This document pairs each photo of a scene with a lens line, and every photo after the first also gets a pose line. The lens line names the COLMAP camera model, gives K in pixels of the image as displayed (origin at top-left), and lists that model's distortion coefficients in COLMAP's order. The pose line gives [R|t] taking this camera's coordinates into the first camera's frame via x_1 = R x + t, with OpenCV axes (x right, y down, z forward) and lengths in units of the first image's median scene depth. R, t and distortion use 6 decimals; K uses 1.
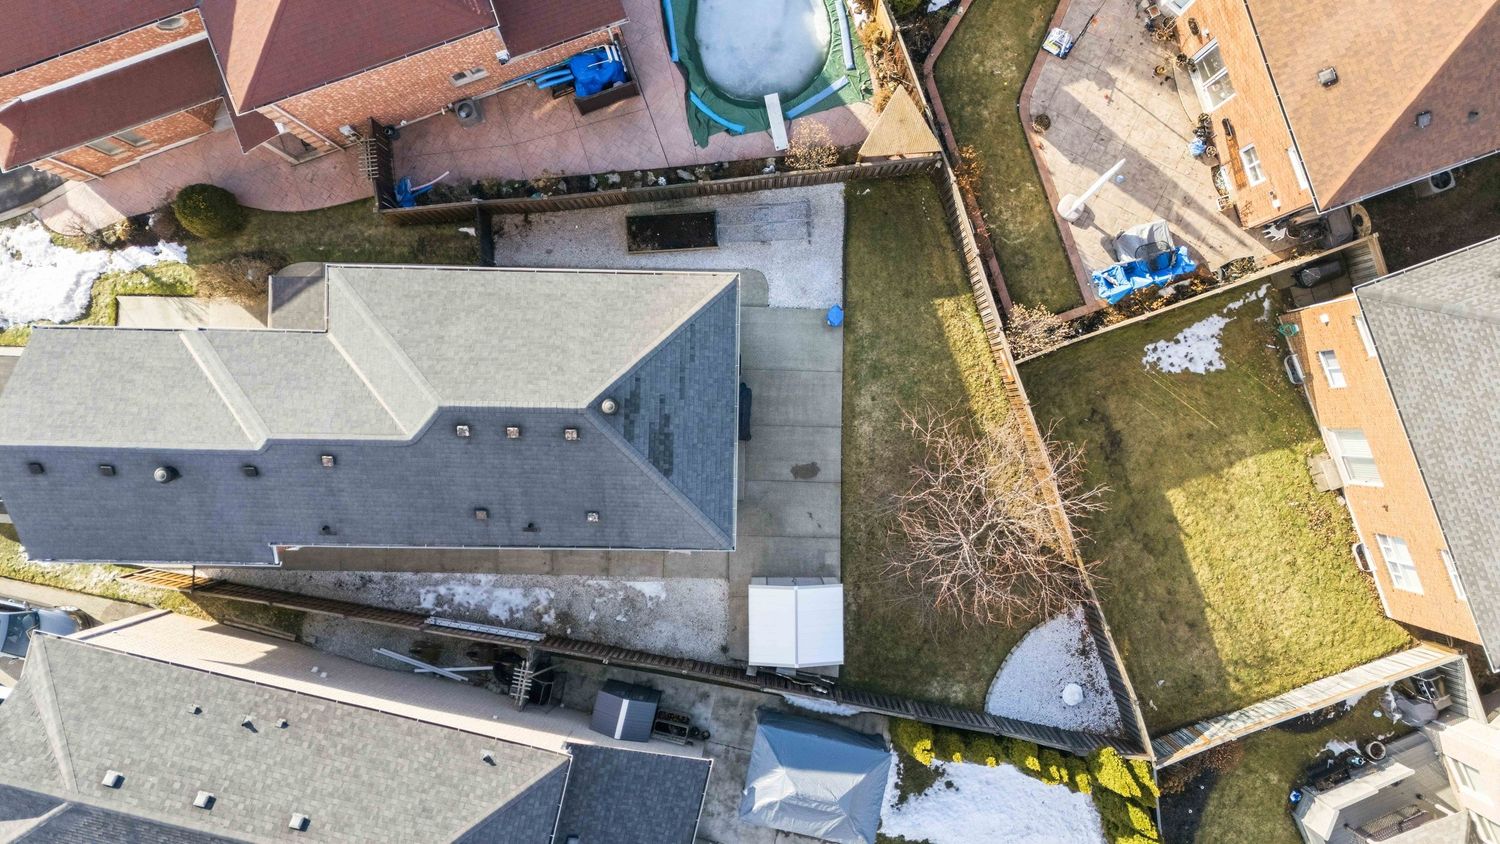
lens RADIAL K [[1083.1, 0, 751.1], [0, 1083.1, 420.5], [0, 0, 1]] dist [0.089133, -0.085482]
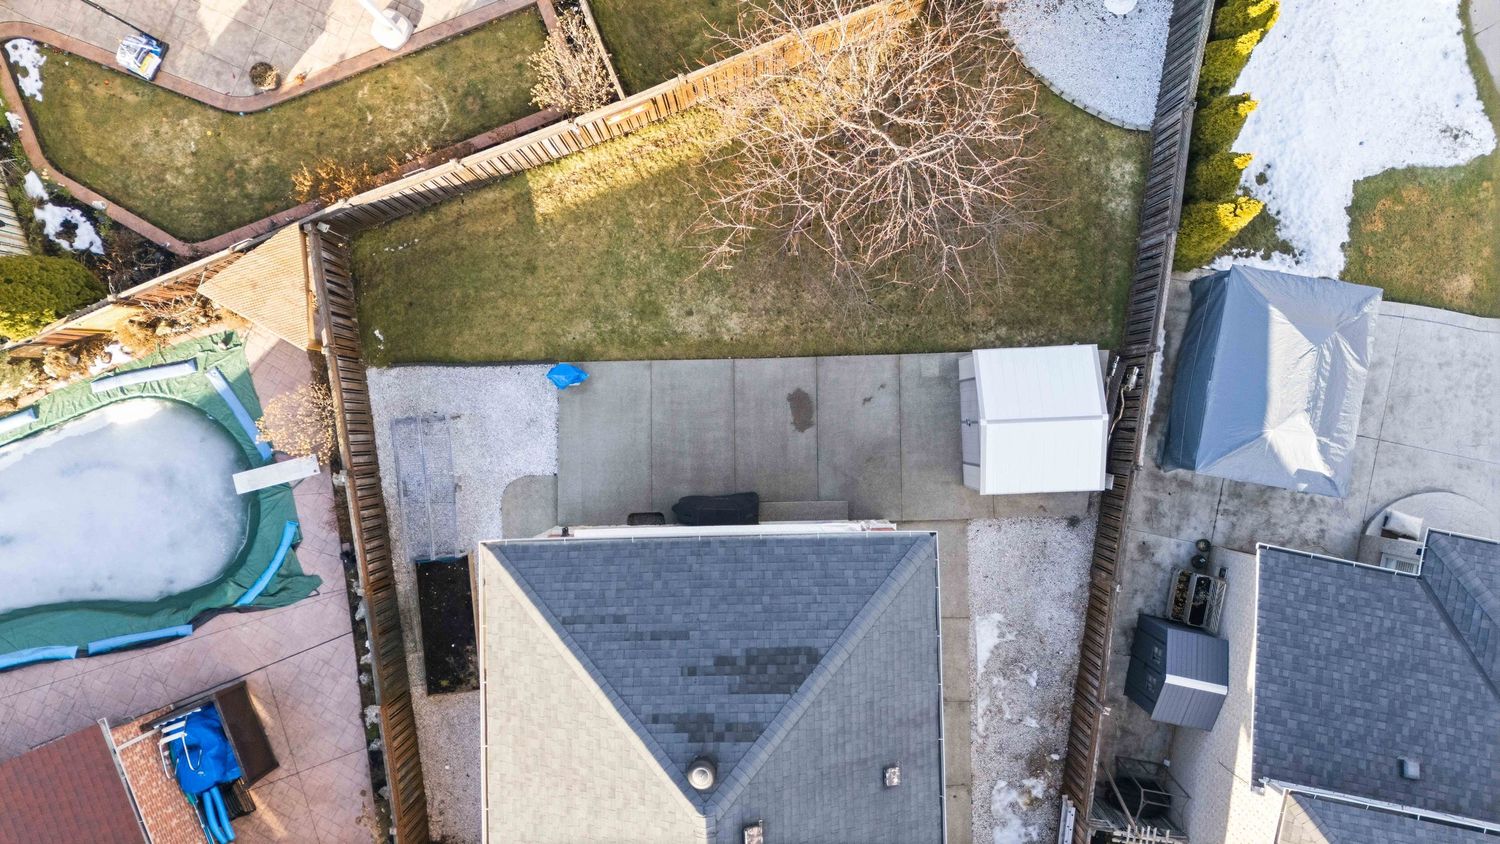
lens RADIAL K [[1083.1, 0, 751.1], [0, 1083.1, 420.5], [0, 0, 1]] dist [0.089133, -0.085482]
pose [[-0.037303, -0.999263, 0.009055, 0.039215], [0.999304, -0.037308, -0.000407, 0.015945], [0.000744, 0.009034, 0.999959, 0.330997]]
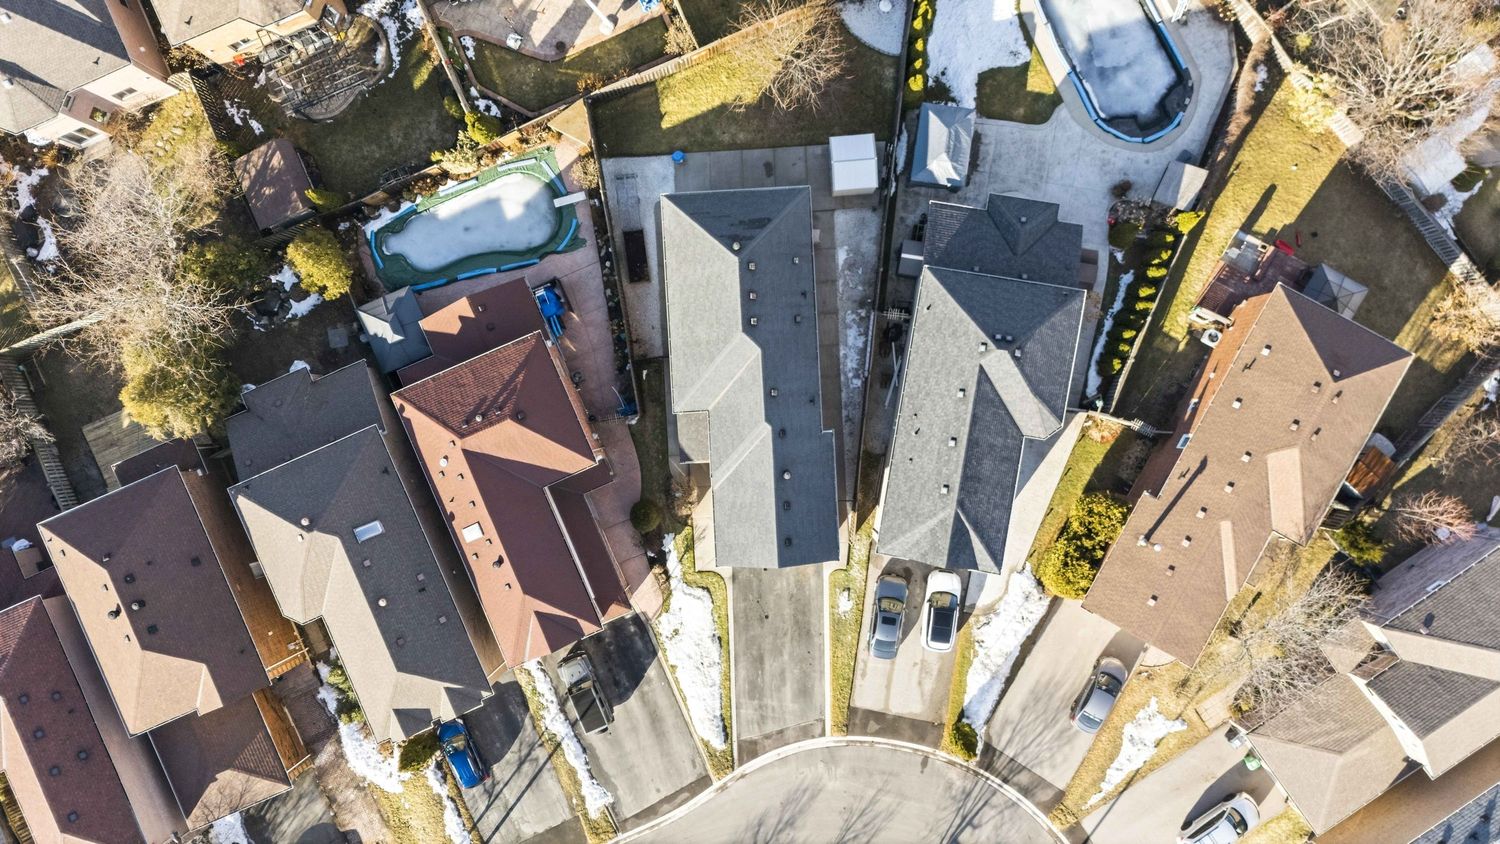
lens RADIAL K [[1083.1, 0, 751.1], [0, 1083.1, 420.5], [0, 0, 1]] dist [0.089133, -0.085482]
pose [[-0.067803, -0.997676, 0.006696, -0.360735], [0.997640, -0.067870, -0.010390, 0.009881], [0.010820, 0.005975, 0.999924, -0.738464]]
